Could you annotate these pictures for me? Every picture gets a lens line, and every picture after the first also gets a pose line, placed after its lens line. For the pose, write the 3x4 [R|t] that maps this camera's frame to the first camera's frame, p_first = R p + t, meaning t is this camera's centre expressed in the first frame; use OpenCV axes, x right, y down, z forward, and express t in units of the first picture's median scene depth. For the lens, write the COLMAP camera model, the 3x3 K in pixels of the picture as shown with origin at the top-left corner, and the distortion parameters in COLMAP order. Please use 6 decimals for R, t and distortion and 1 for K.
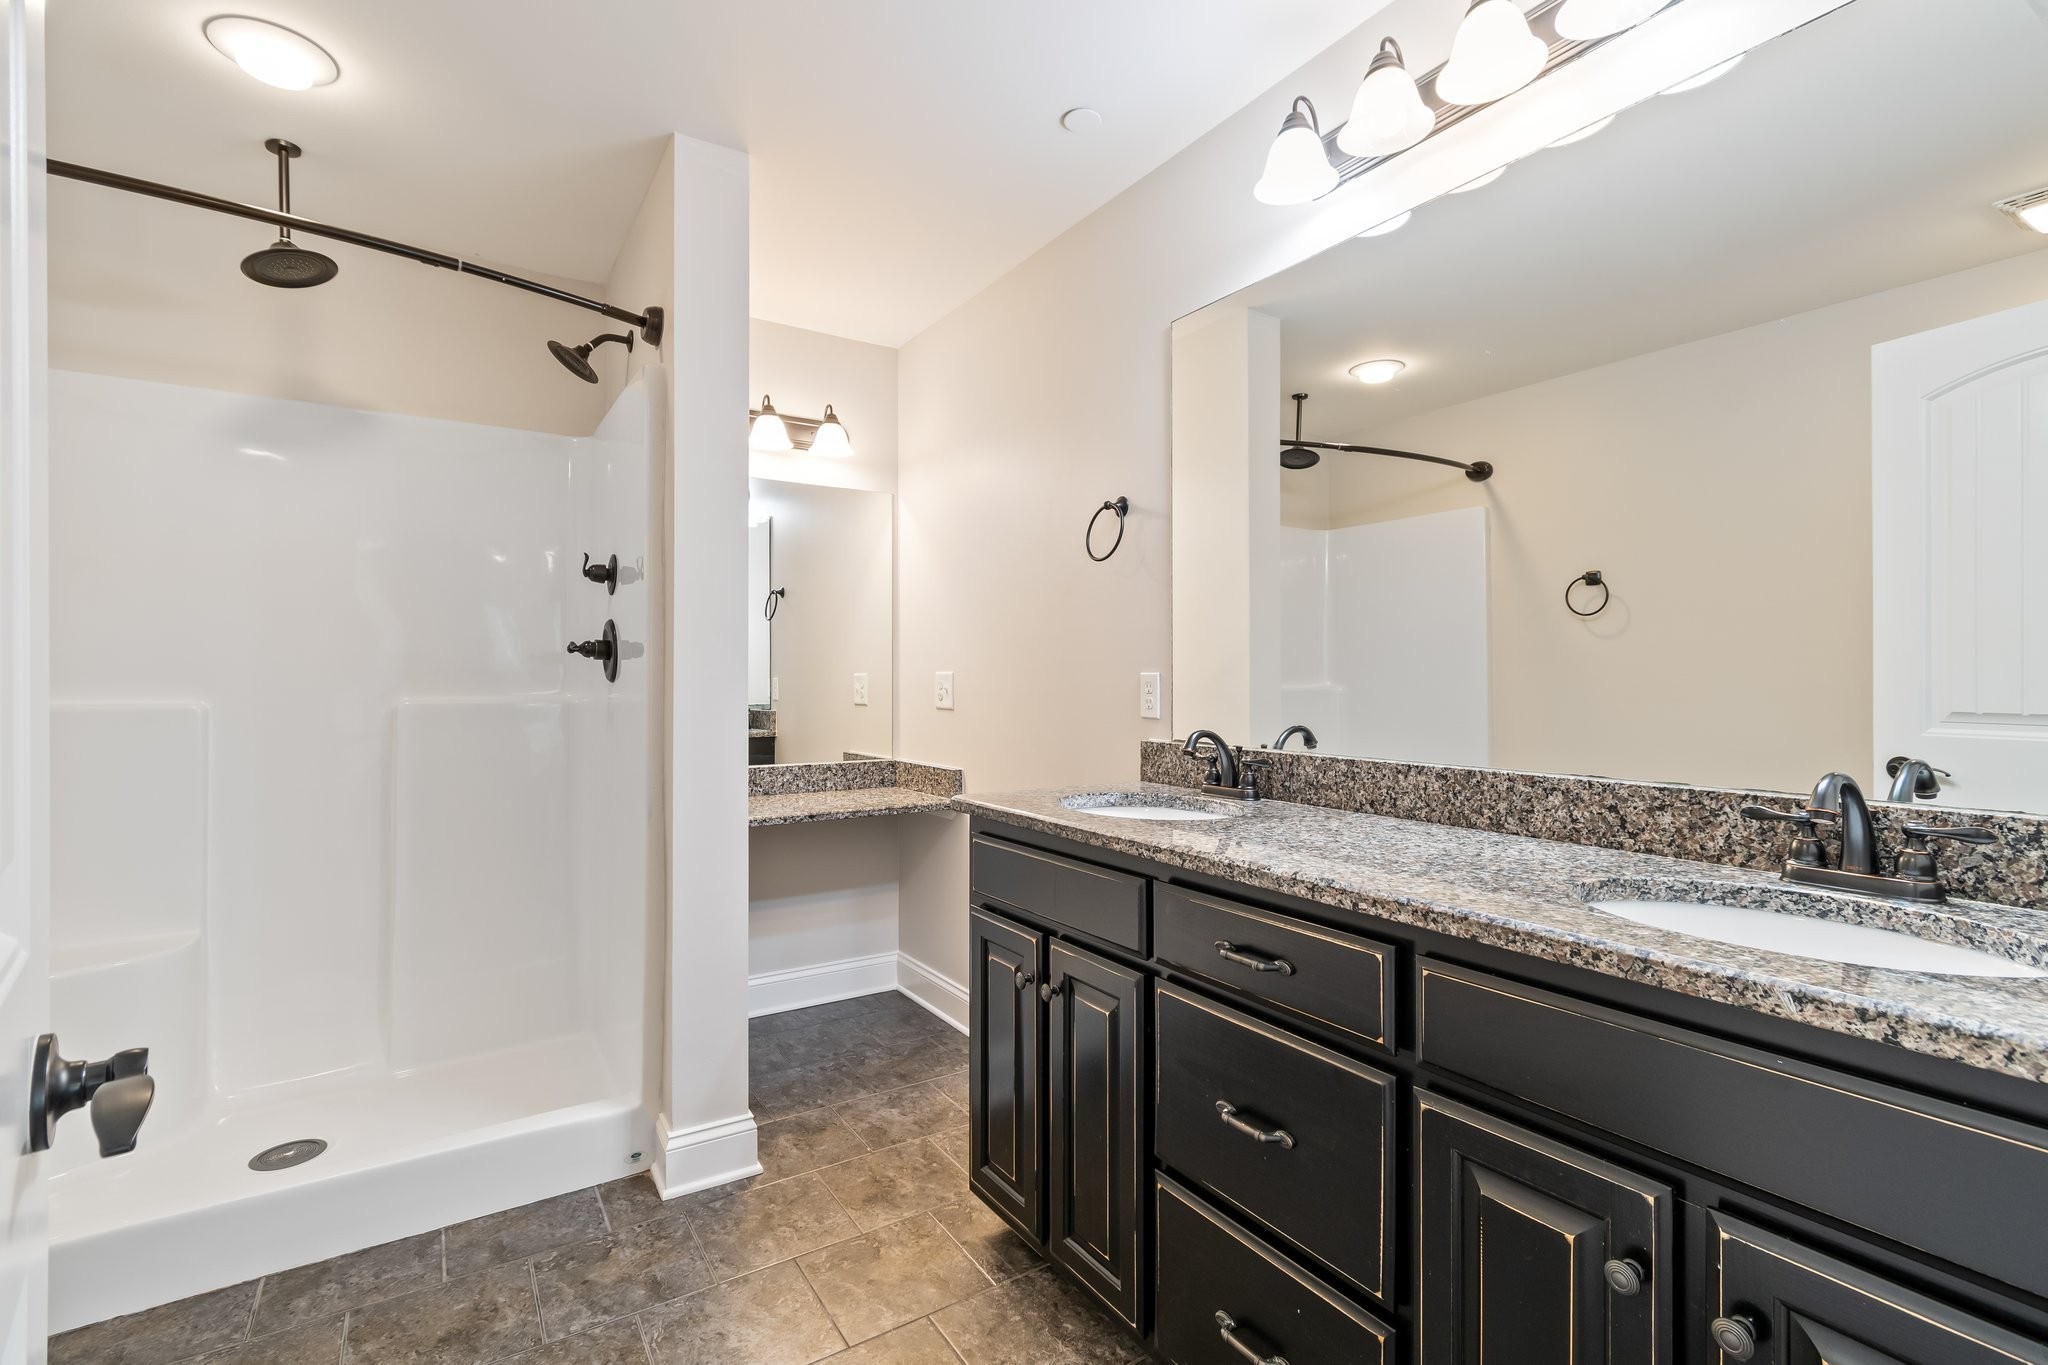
lens RADIAL K [[917.4, 0, 1020.4], [0, 917.4, 674.9], [0, 0, 1]] dist [-0.003128, -0.000648]
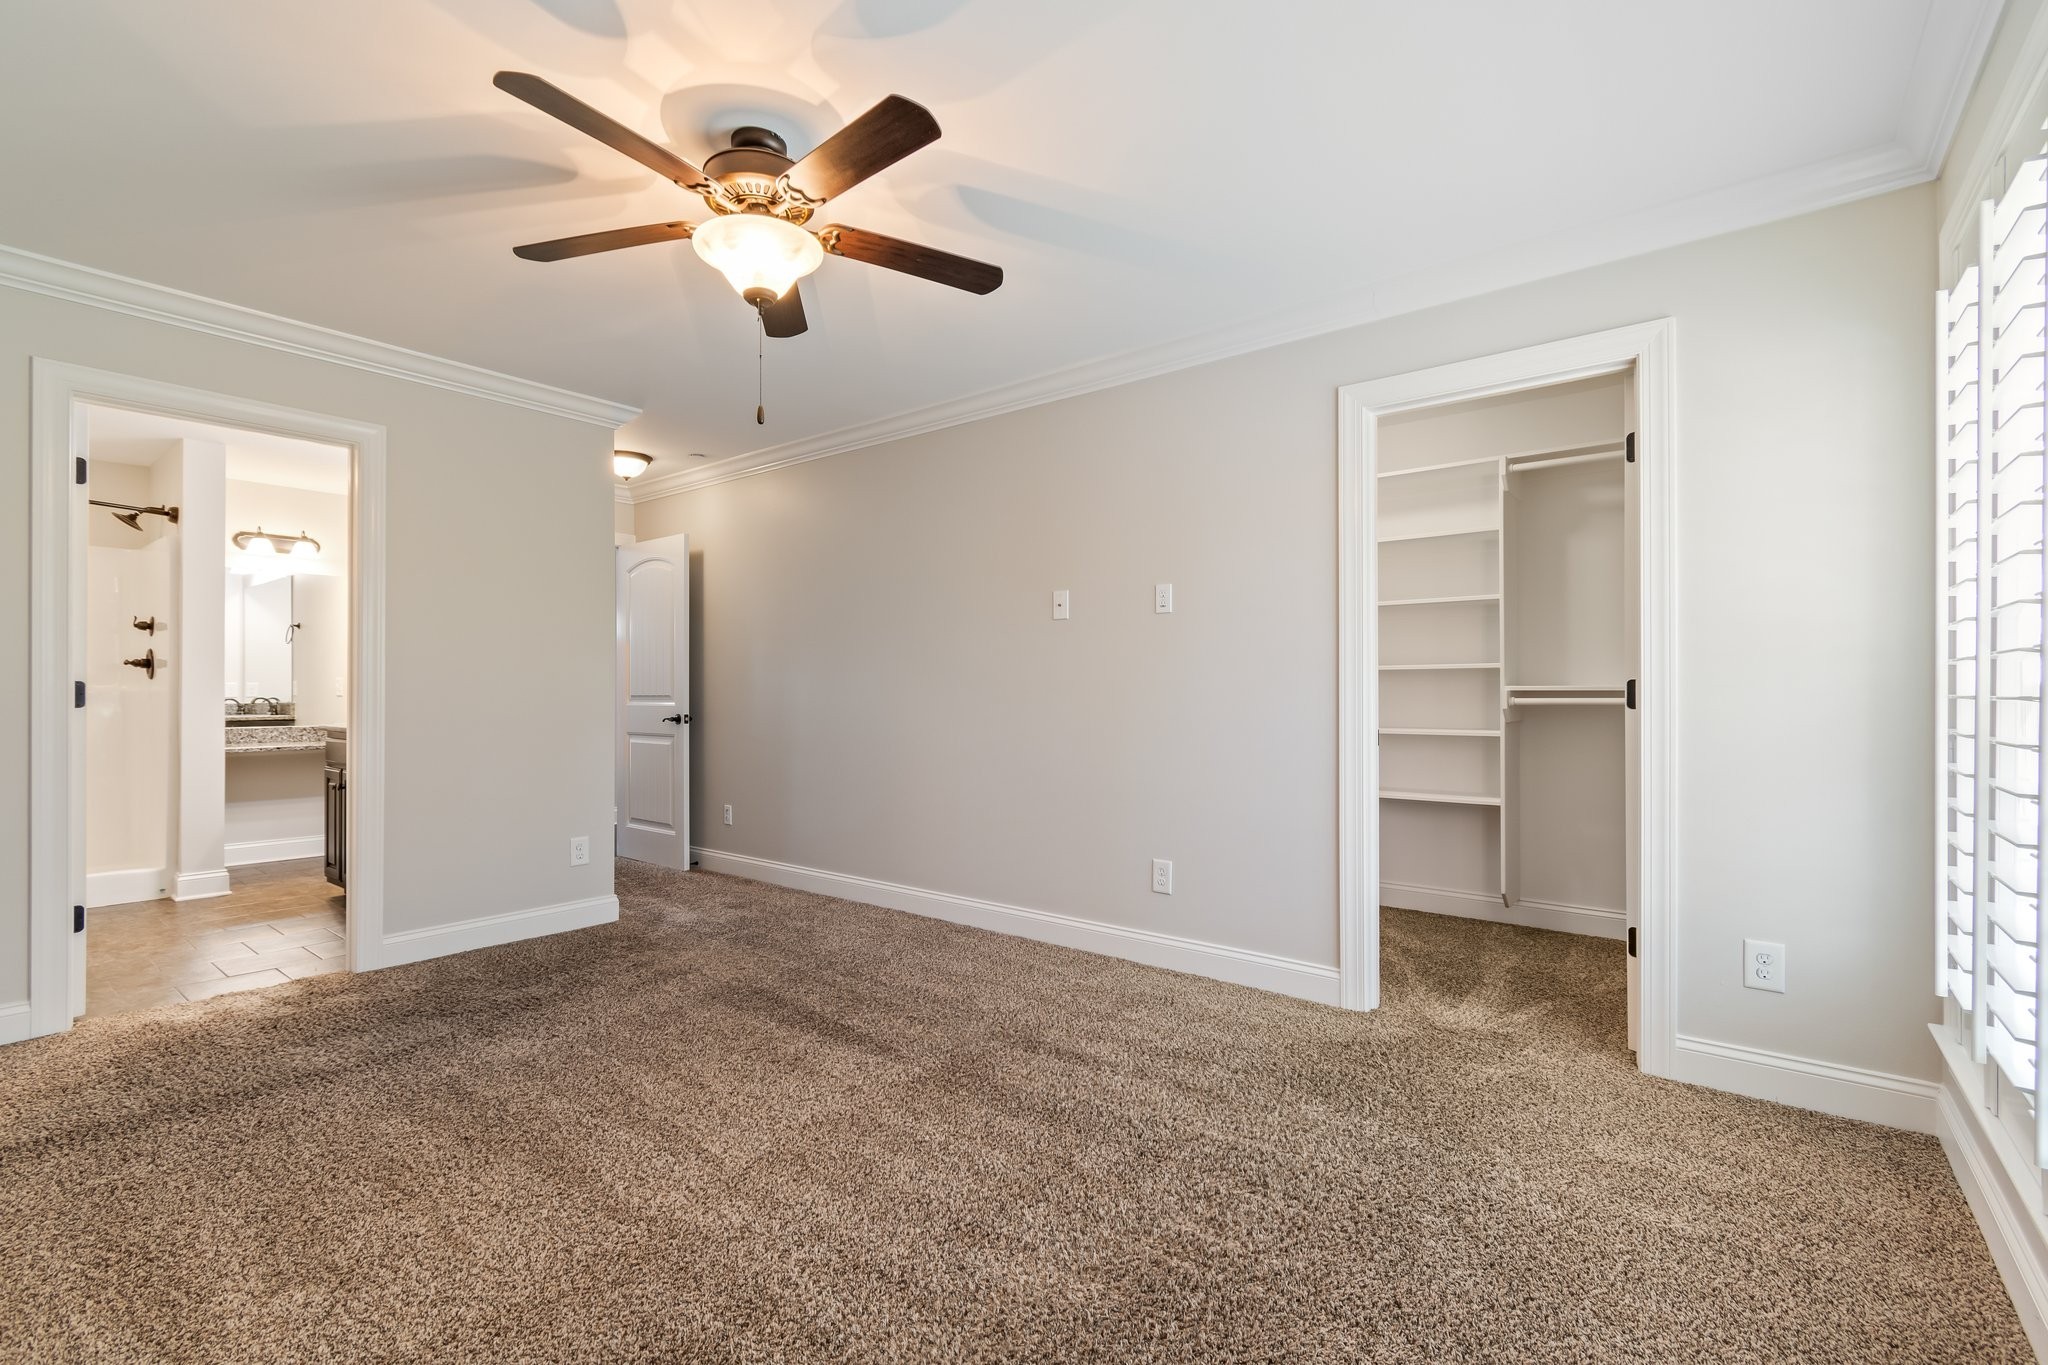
lens RADIAL K [[905.4, 0, 1022.6], [0, 905.4, 685.5], [0, 0, 1]] dist [0.000736, -0.001060]
pose [[0.949282, 0.000048, 0.314427, 0.846987], [-0.000453, 0.999999, 0.001214, 0.019816], [-0.314427, -0.001295, 0.949281, -1.692809]]
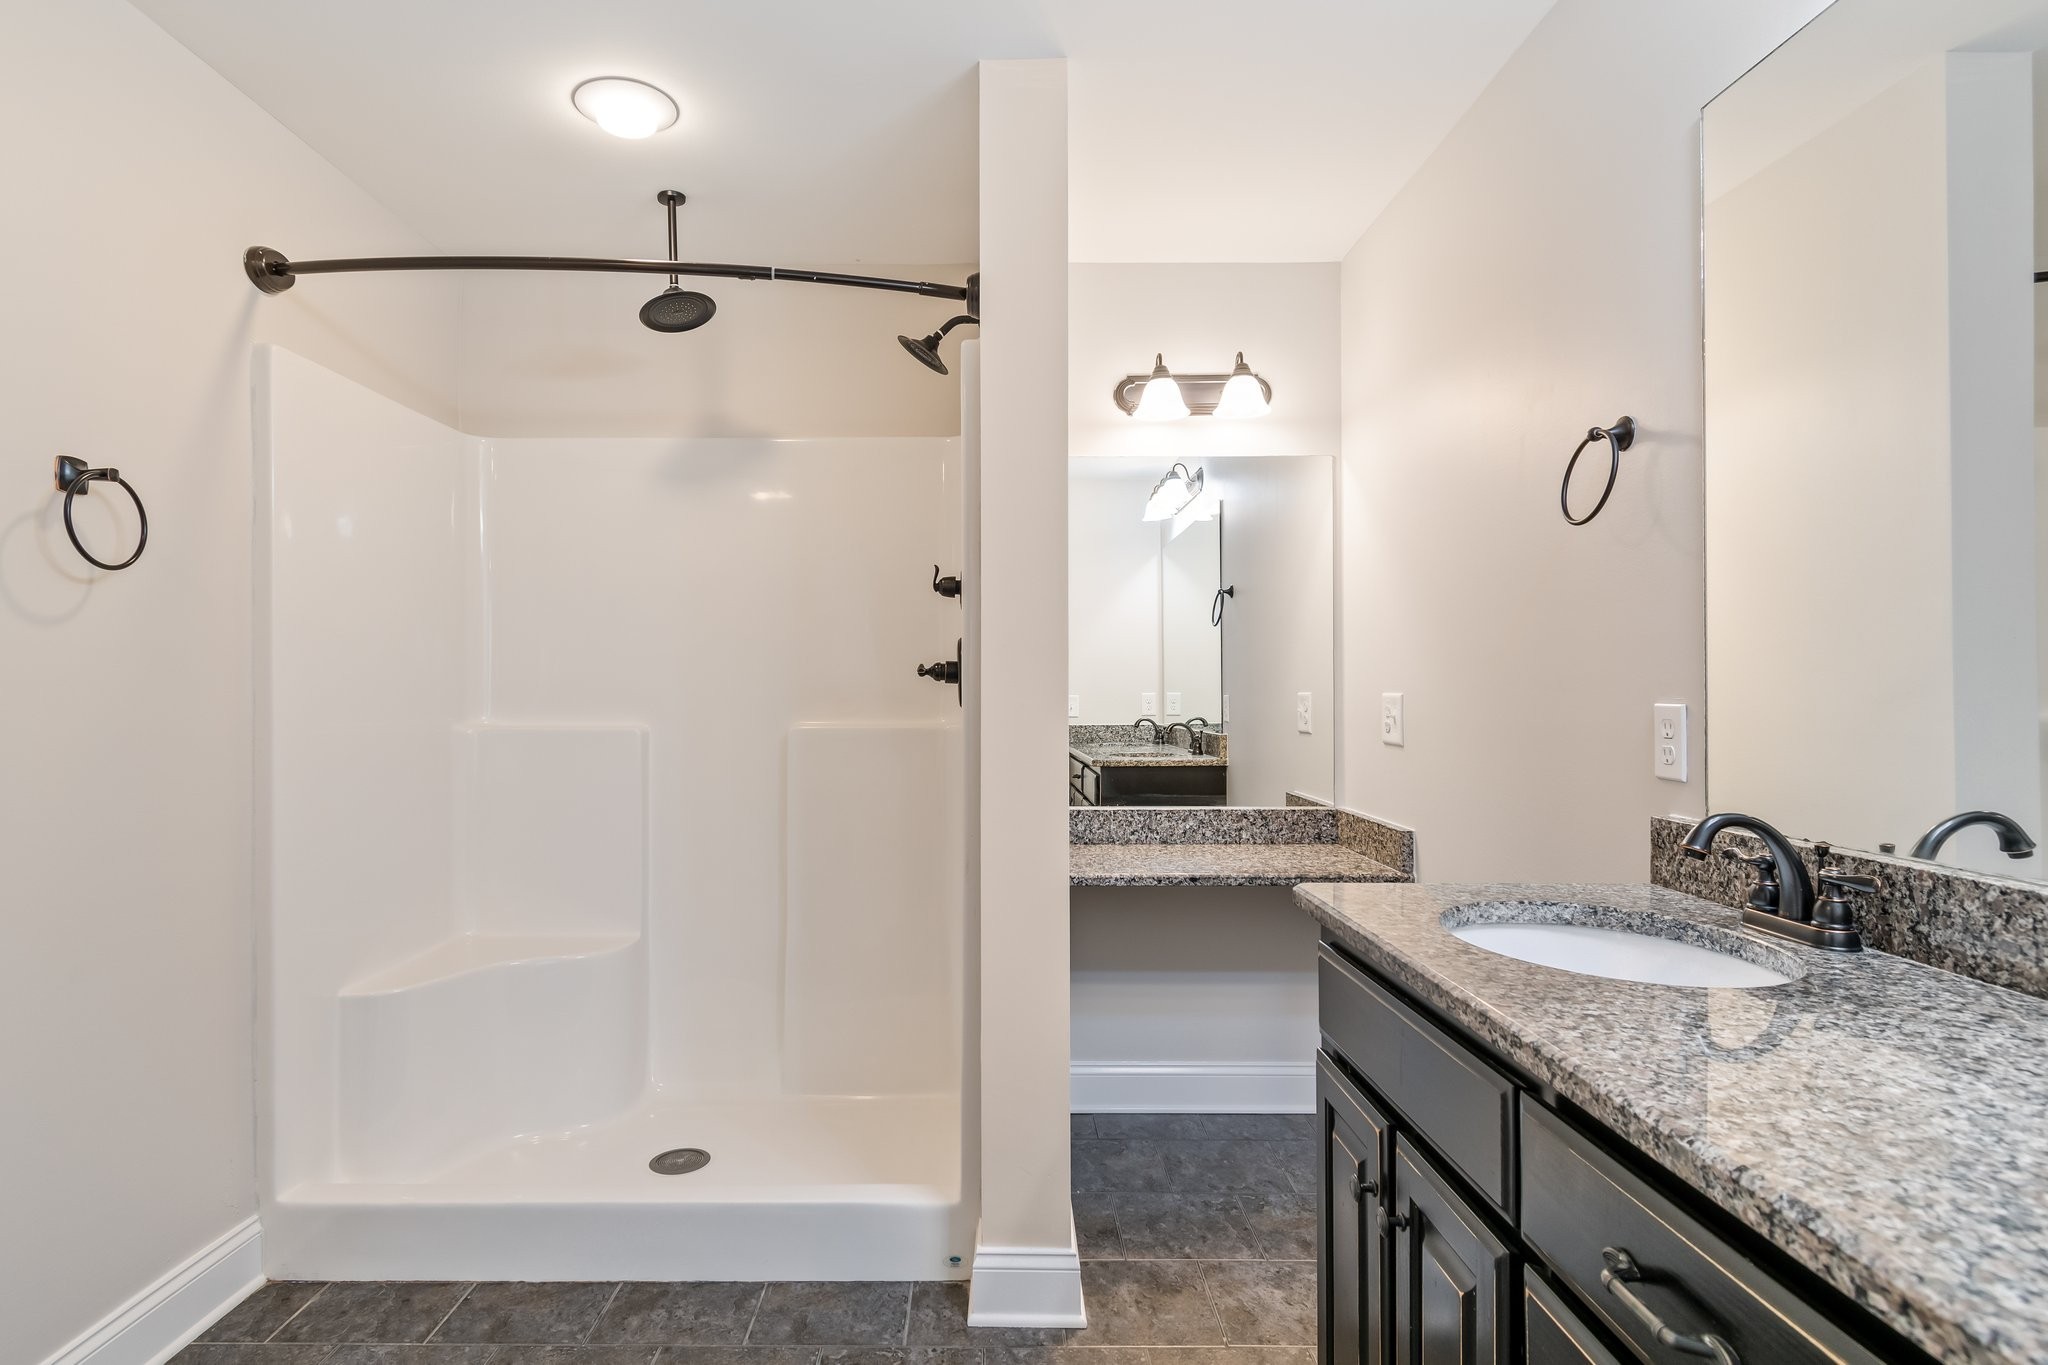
lens RADIAL K [[1052.2, 0, 988.4], [0, 1052.2, 681.1], [0, 0, 1]] dist [-0.001238, -0.001511]
pose [[0.836129, -0.004839, -0.548512, 0.149485], [0.005313, 0.999986, -0.000724, -0.019822], [0.548507, -0.002309, 0.836143, 0.183638]]
